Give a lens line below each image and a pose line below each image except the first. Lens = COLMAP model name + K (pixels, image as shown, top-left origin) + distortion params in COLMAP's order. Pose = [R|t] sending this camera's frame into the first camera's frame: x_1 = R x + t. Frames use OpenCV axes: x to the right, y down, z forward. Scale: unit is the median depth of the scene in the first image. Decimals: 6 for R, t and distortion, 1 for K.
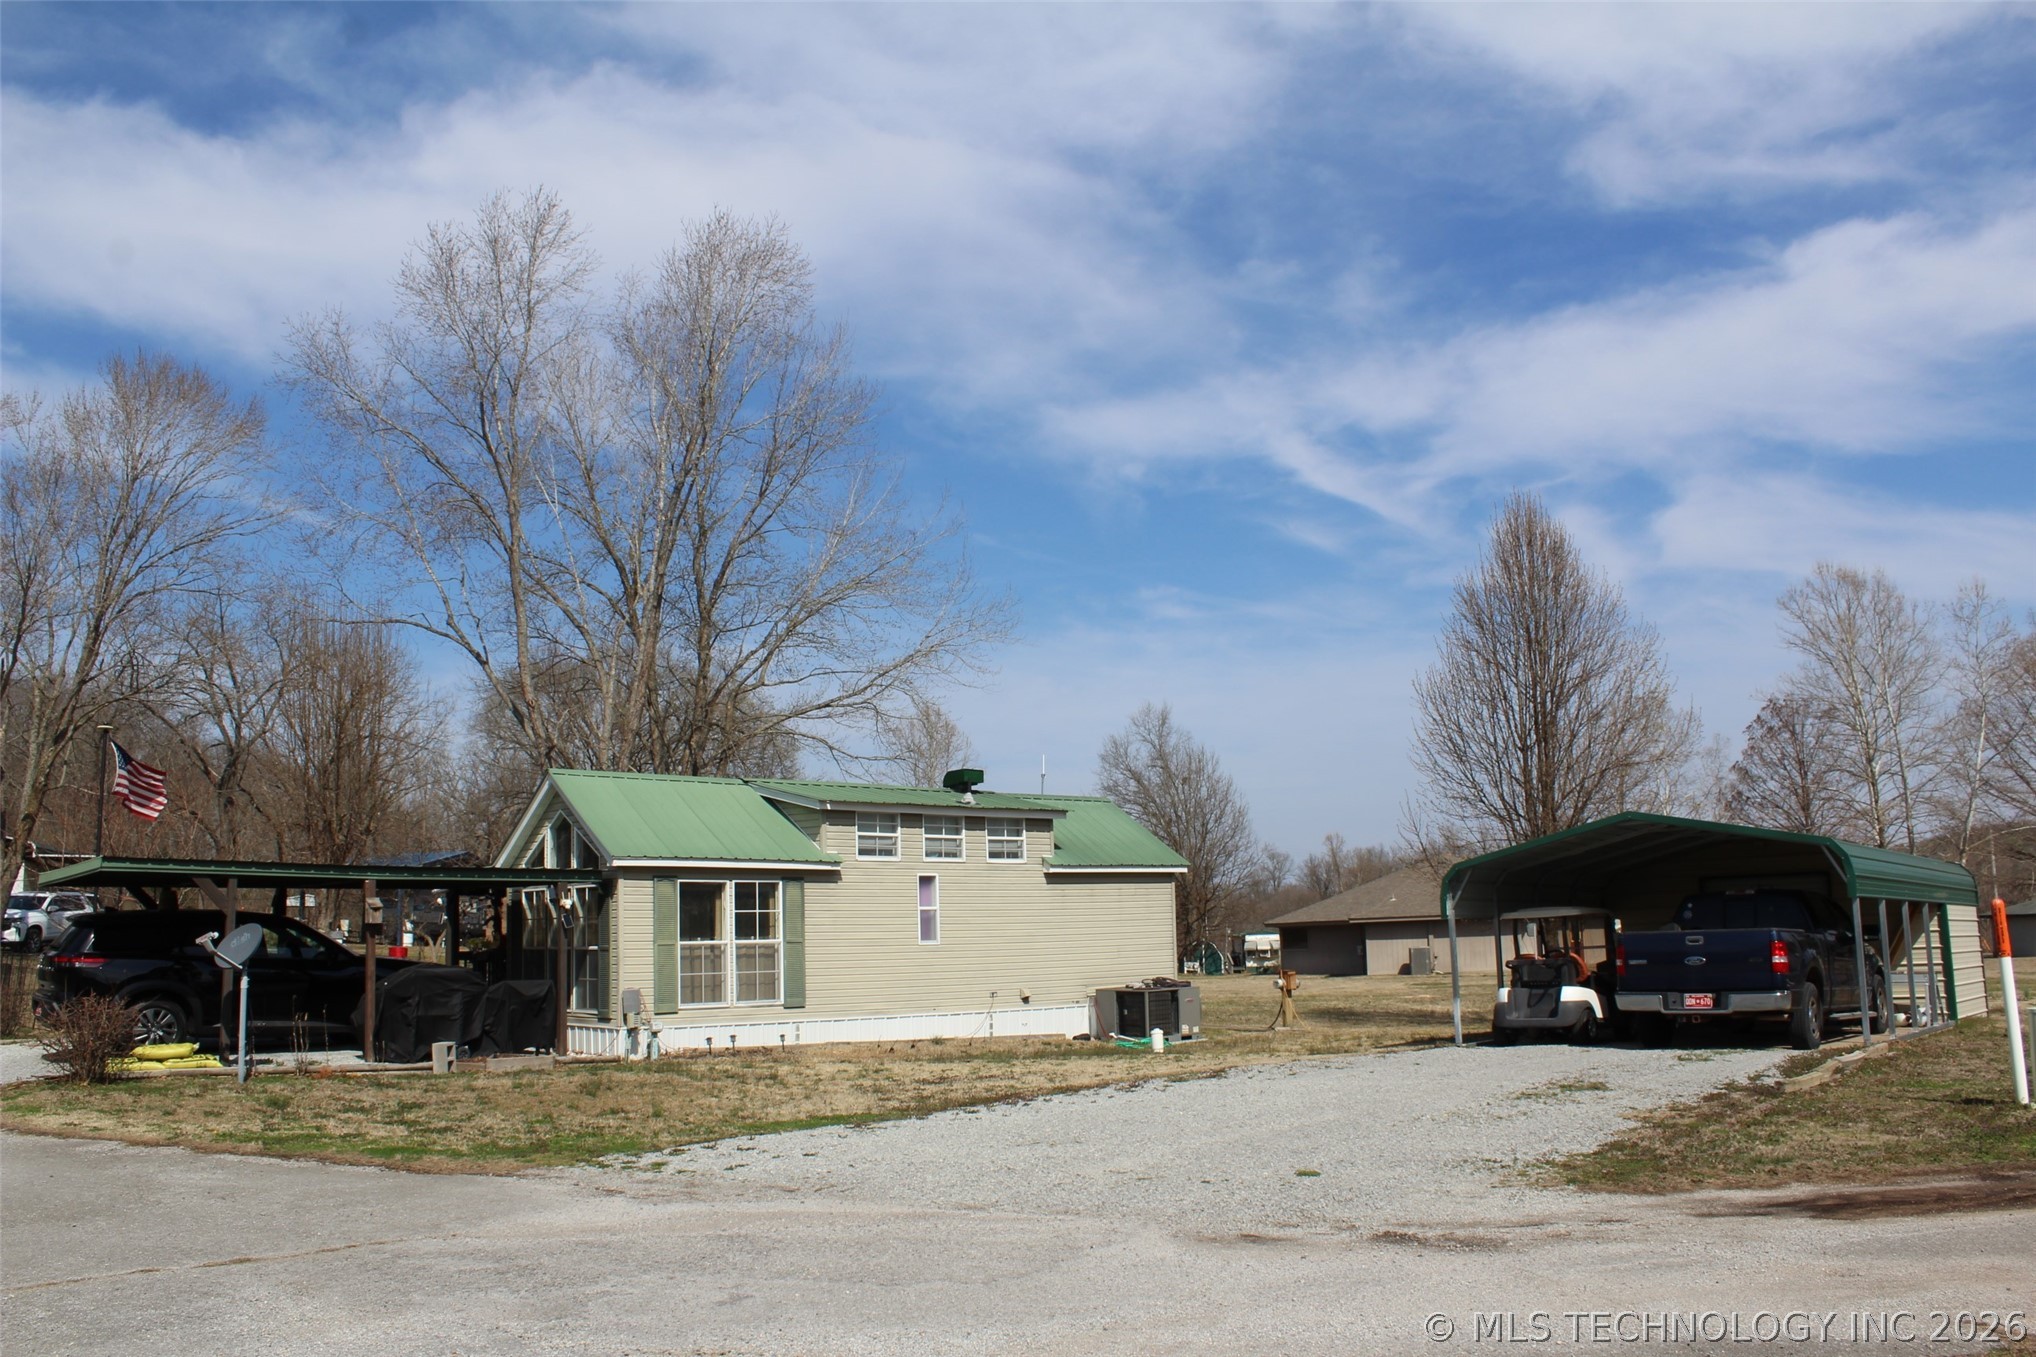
lens RADIAL K [[1675.0, 0, 1018.0], [0, 1675.0, 678.5], [0, 0, 1]] dist [-0.113517, 0.013545]
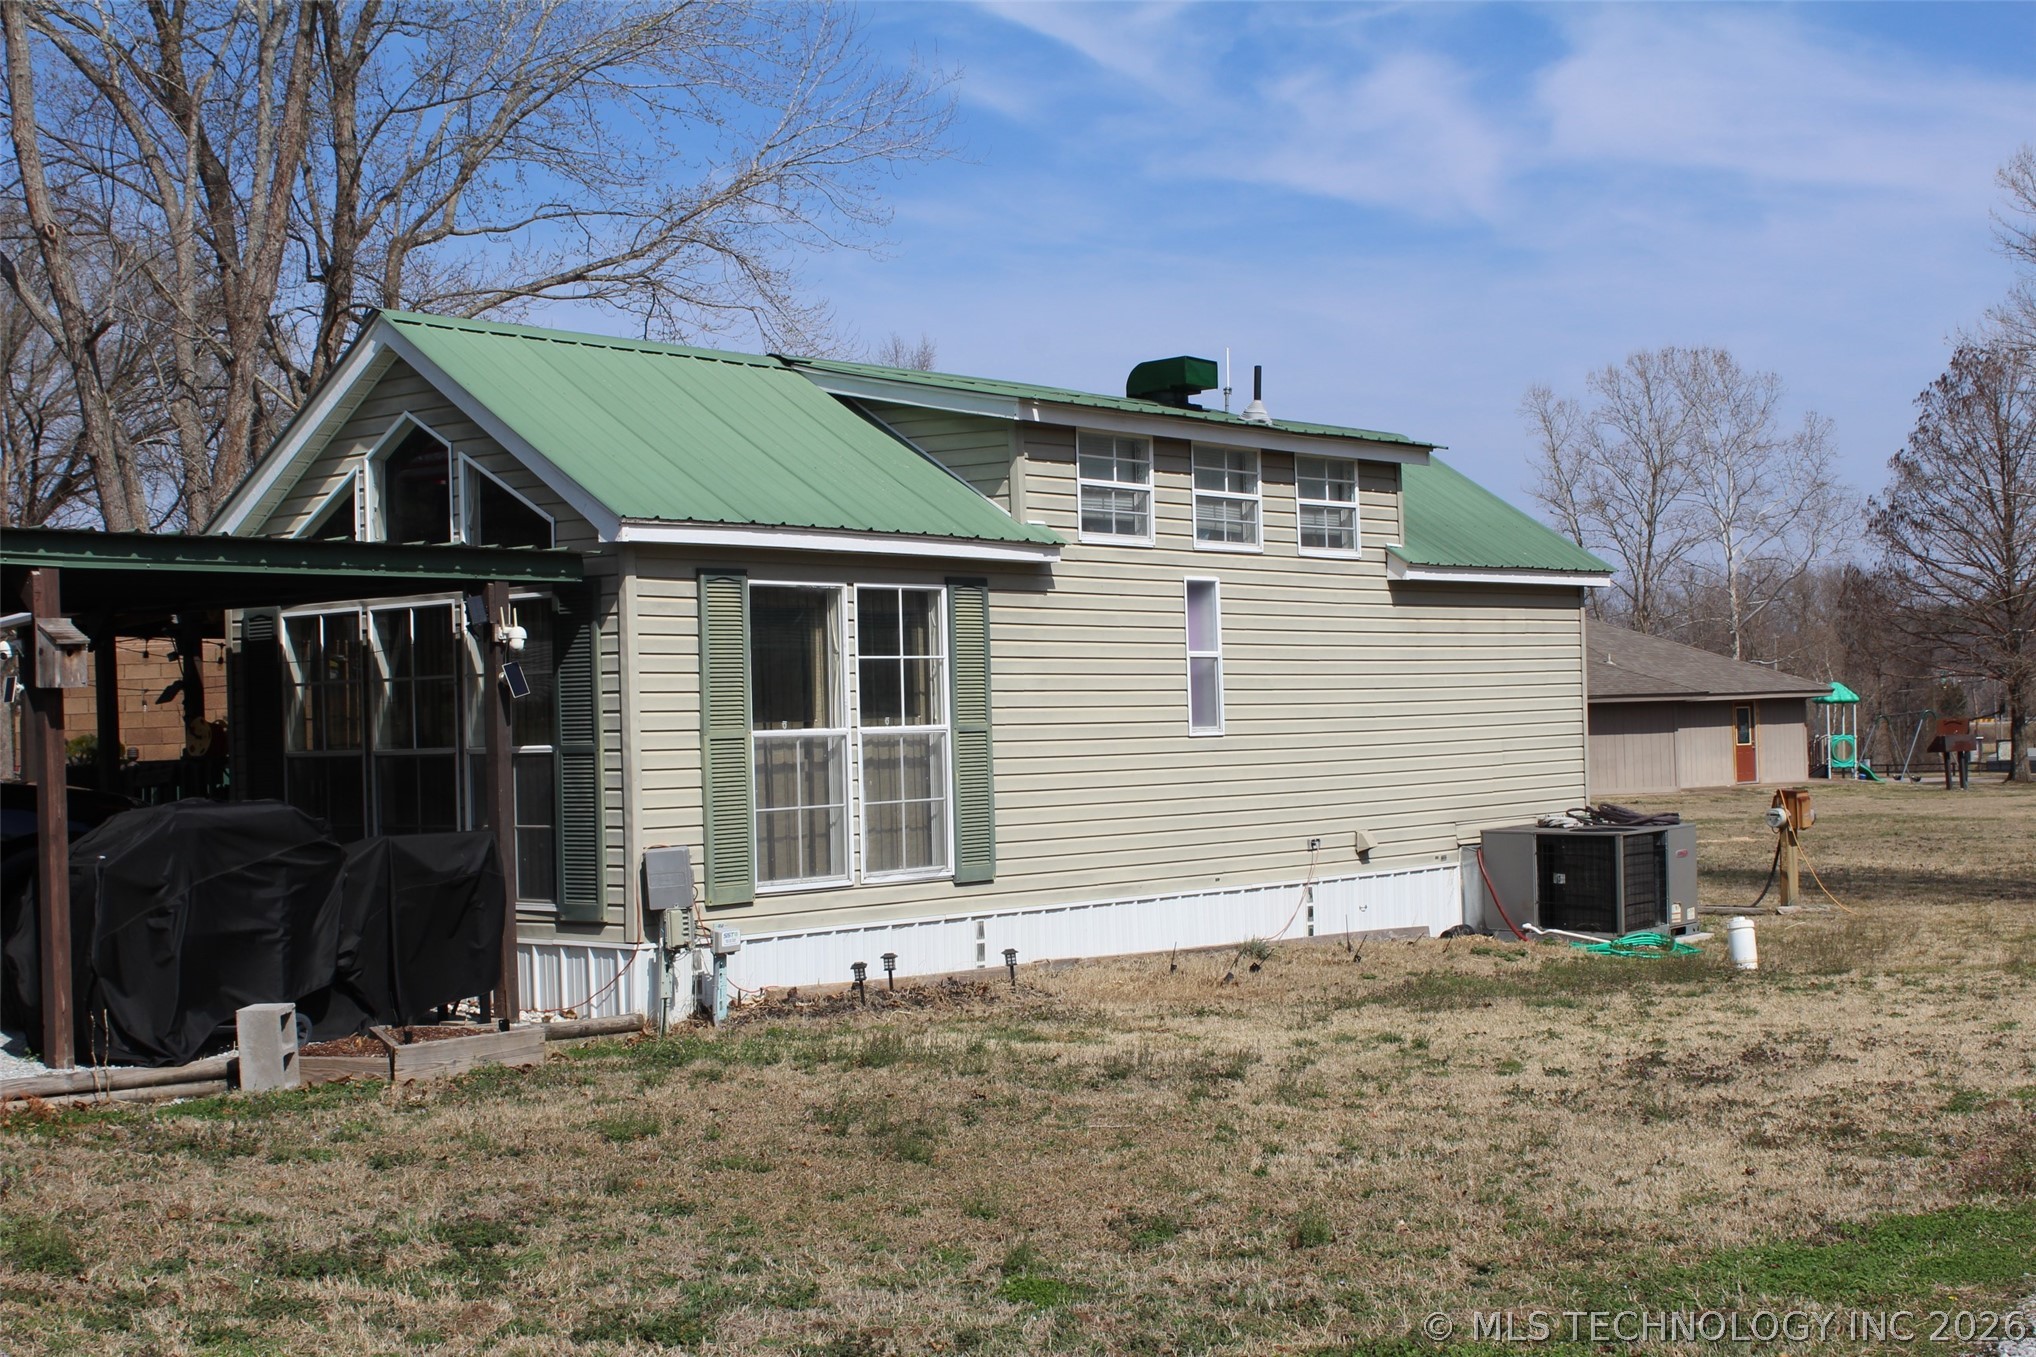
lens RADIAL K [[2746.5, 0, 1018.0], [0, 2746.5, 678.5], [0, 0, 1]] dist [-0.018626, -0.019445]
pose [[0.986307, -0.002699, 0.164900, -0.242748], [-0.018663, 0.991617, 0.127860, 0.056190], [-0.163862, -0.129186, 0.977988, 0.320480]]
